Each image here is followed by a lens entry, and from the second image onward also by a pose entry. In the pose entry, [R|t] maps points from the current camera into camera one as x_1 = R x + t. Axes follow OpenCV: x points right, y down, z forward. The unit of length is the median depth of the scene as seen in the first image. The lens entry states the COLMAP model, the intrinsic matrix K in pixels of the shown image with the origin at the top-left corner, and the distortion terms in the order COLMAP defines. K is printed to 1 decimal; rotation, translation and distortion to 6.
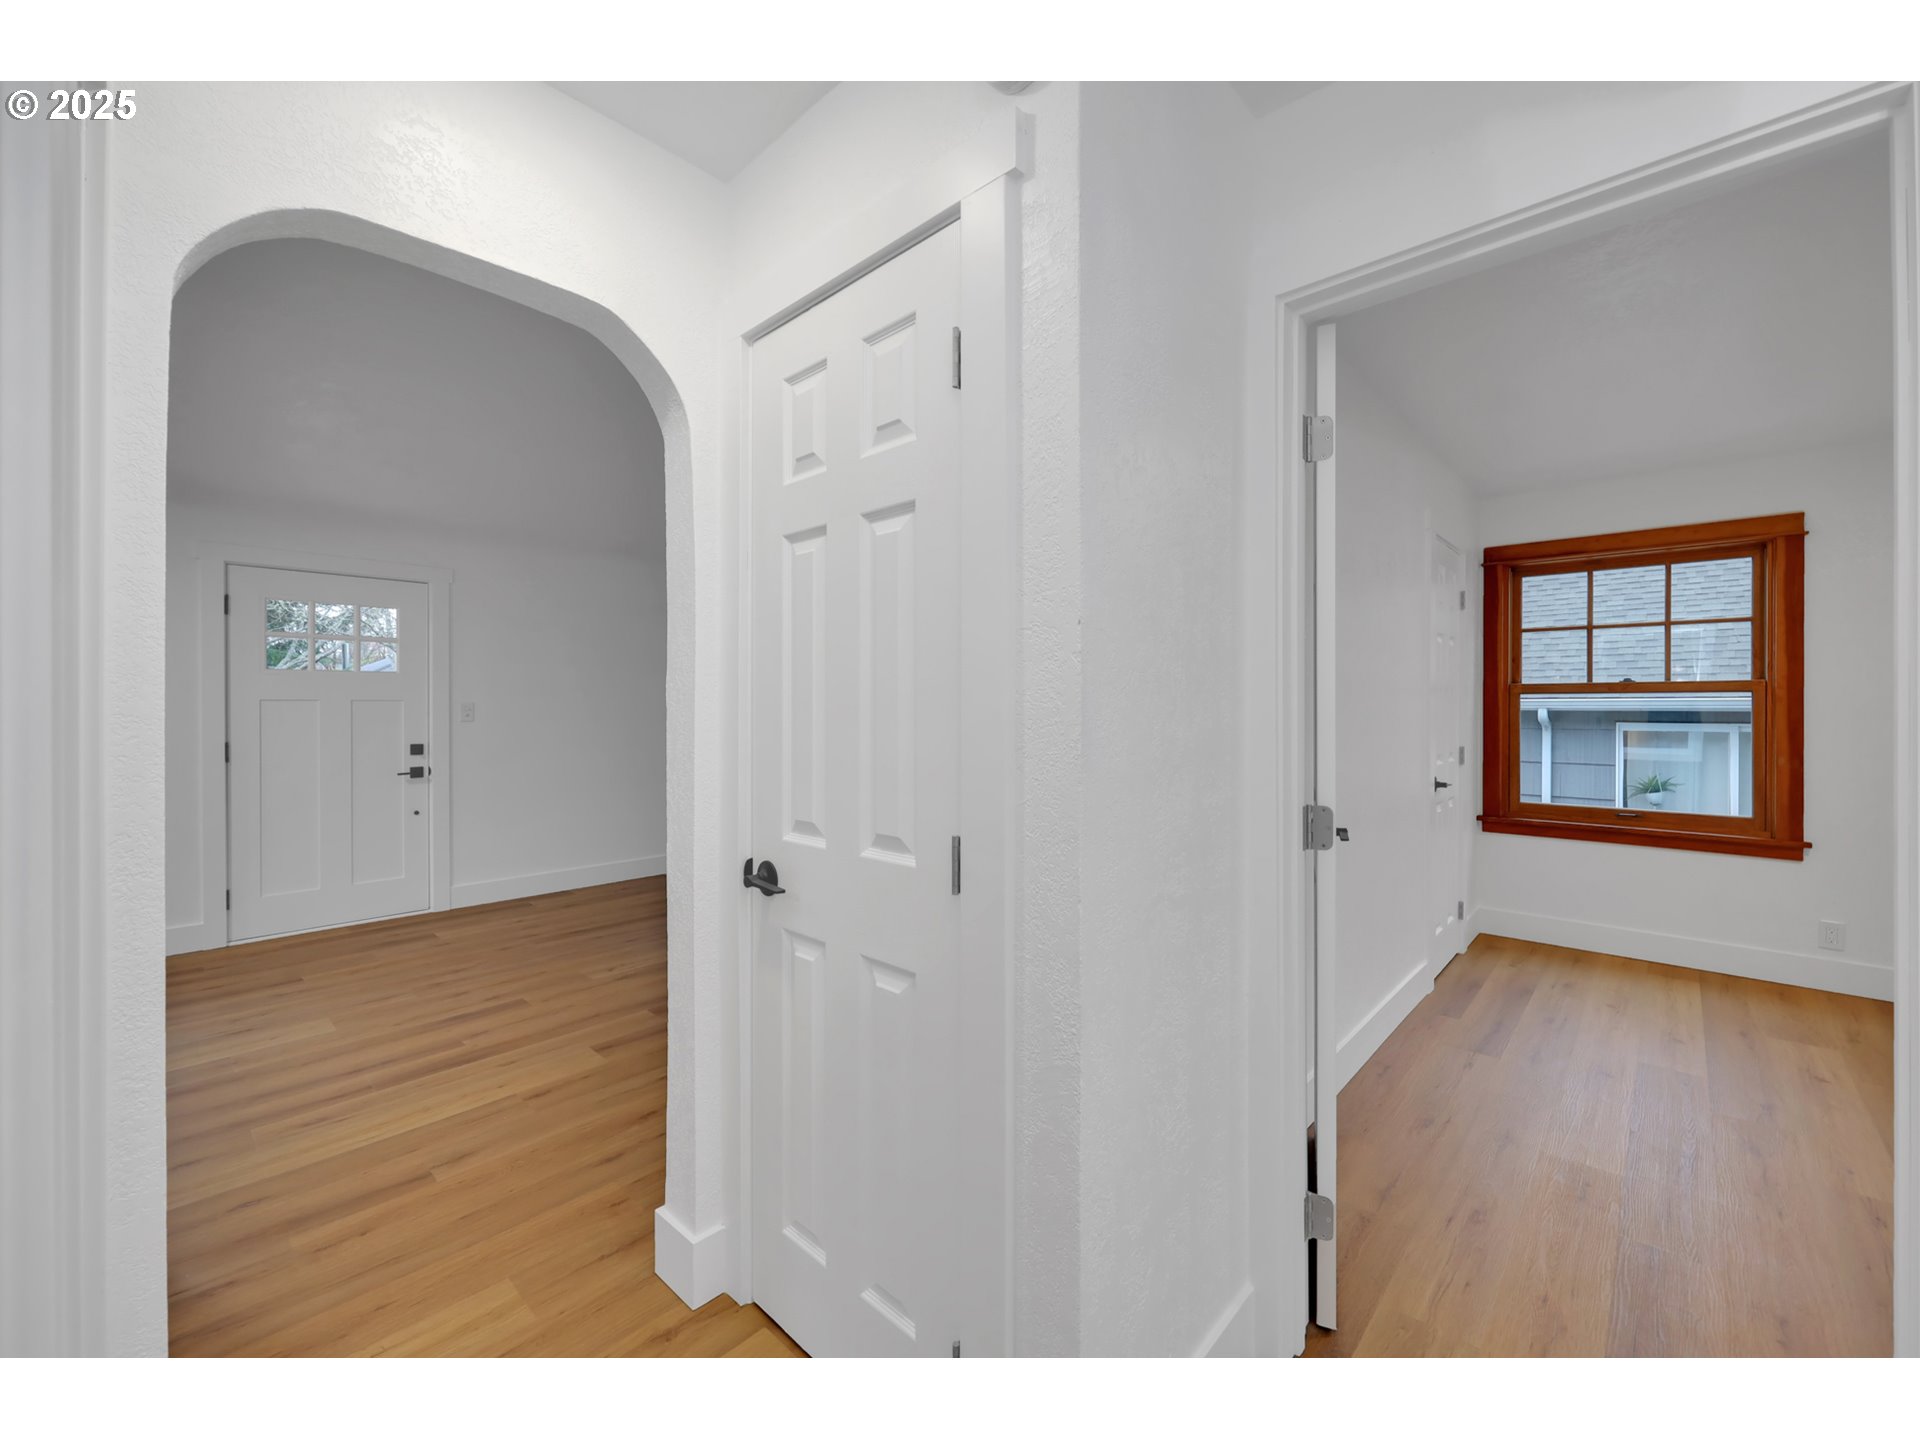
lens RADIAL K [[764.2, 0, 978.6], [0, 764.2, 706.0], [0, 0, 1]] dist [-0.000105, 0.000238]
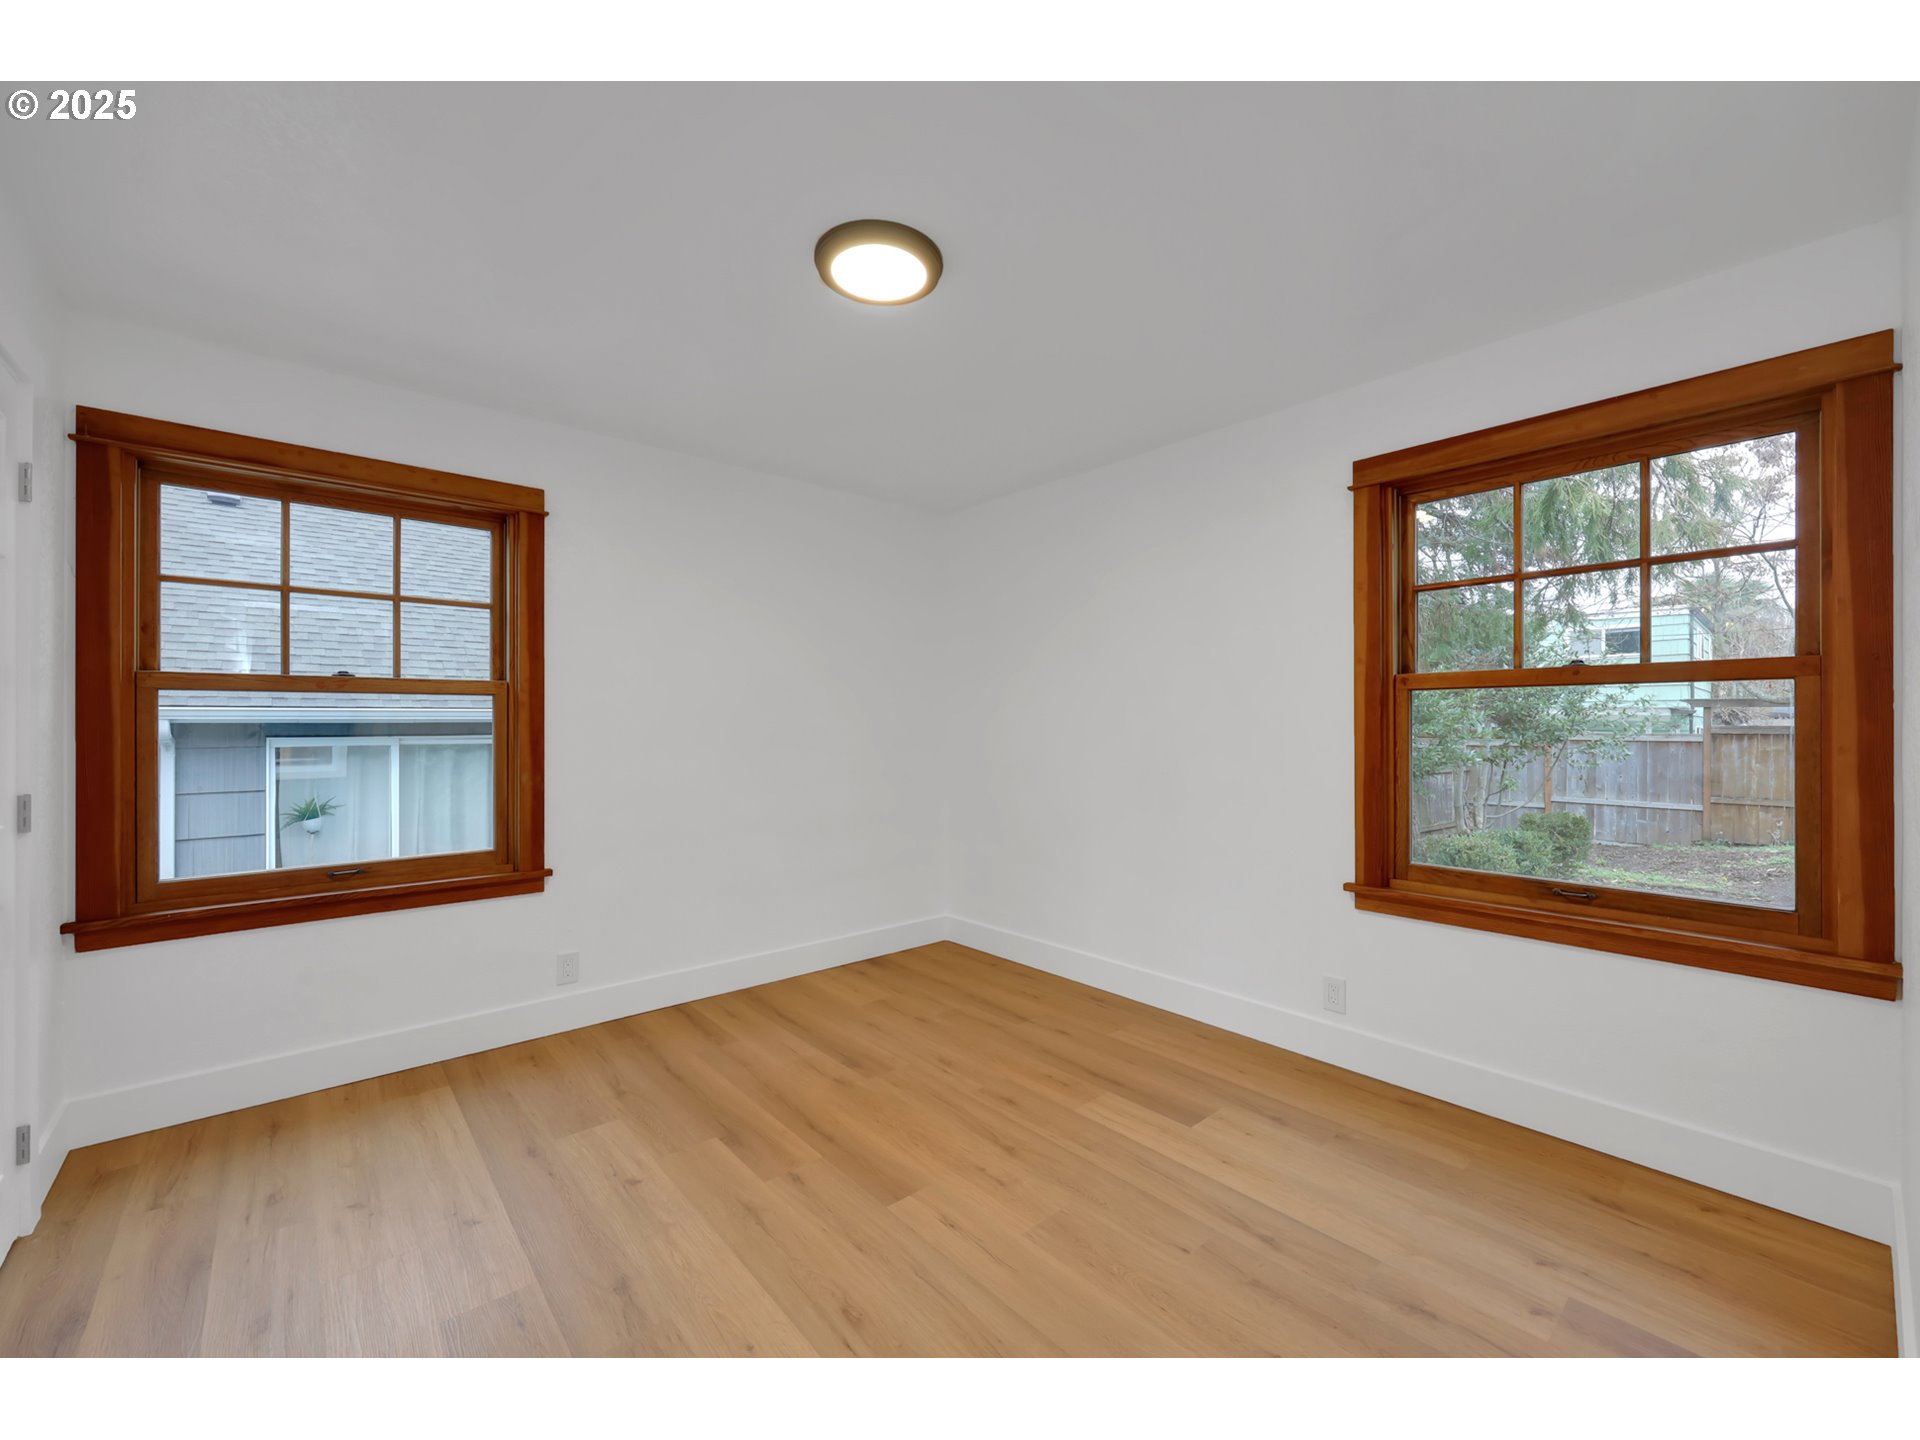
lens RADIAL K [[773.6, 0, 961.1], [0, 773.6, 724.4], [0, 0, 1]] dist [-0.000296, -0.000625]
pose [[0.115091, -0.004261, 0.993346, 0.239214], [-0.000592, 0.999990, 0.004358, 0.008208], [-0.993355, -0.001090, 0.115087, 0.392498]]
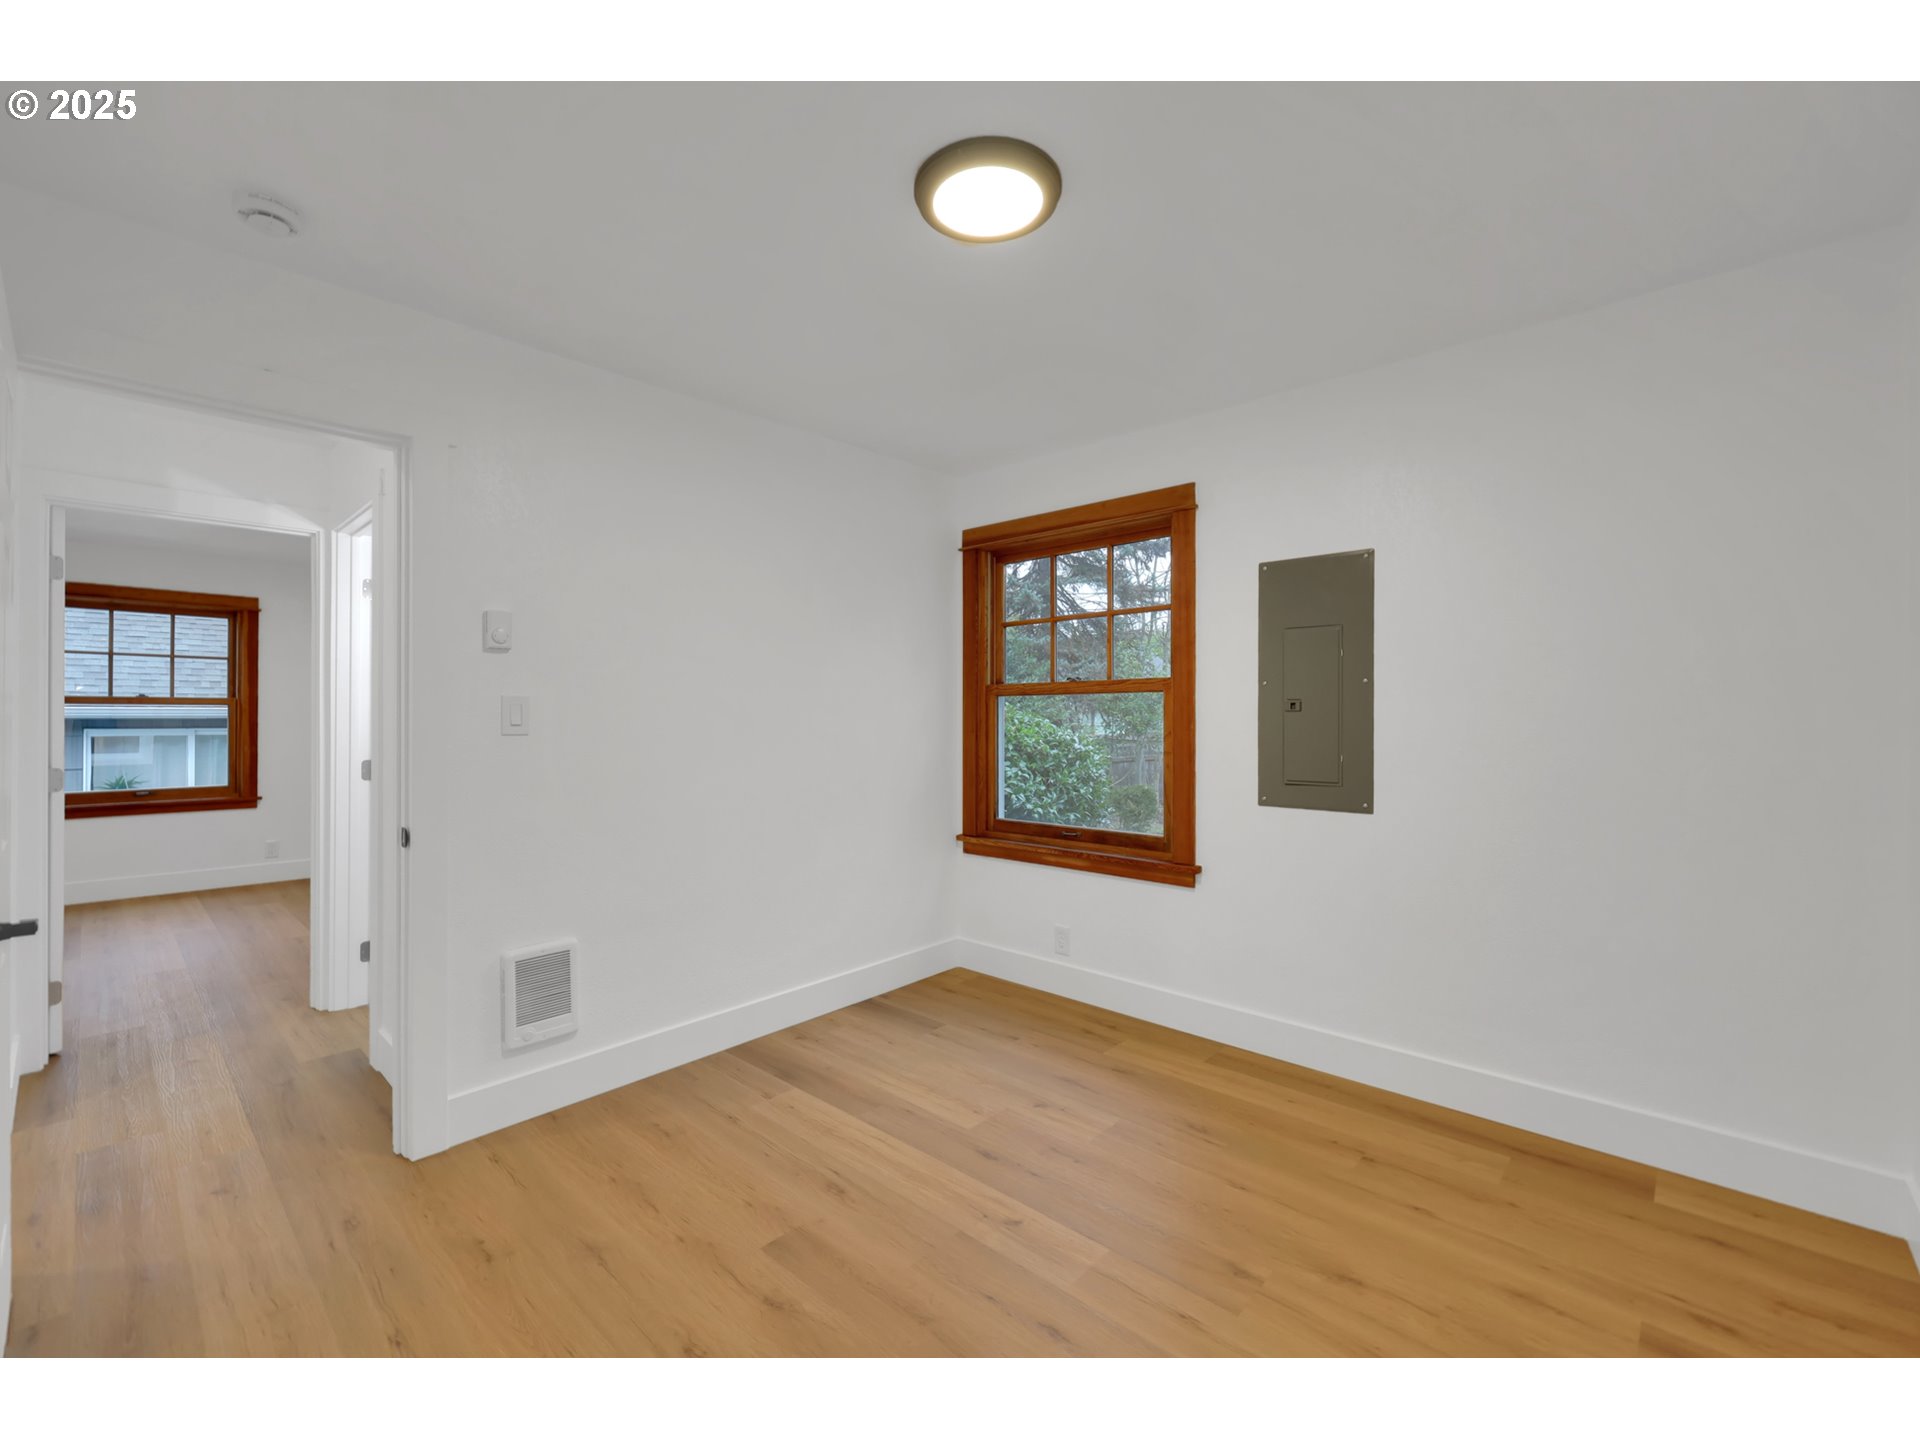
lens RADIAL K [[786.1, 0, 961.6], [0, 786.1, 715.4], [0, 0, 1]] dist [-0.000703, -0.004637]
pose [[-0.010775, 0.000674, 0.999942, -0.588865], [-0.002750, 0.999996, -0.000703, -0.000753], [-0.999938, -0.002757, -0.010774, -0.470994]]
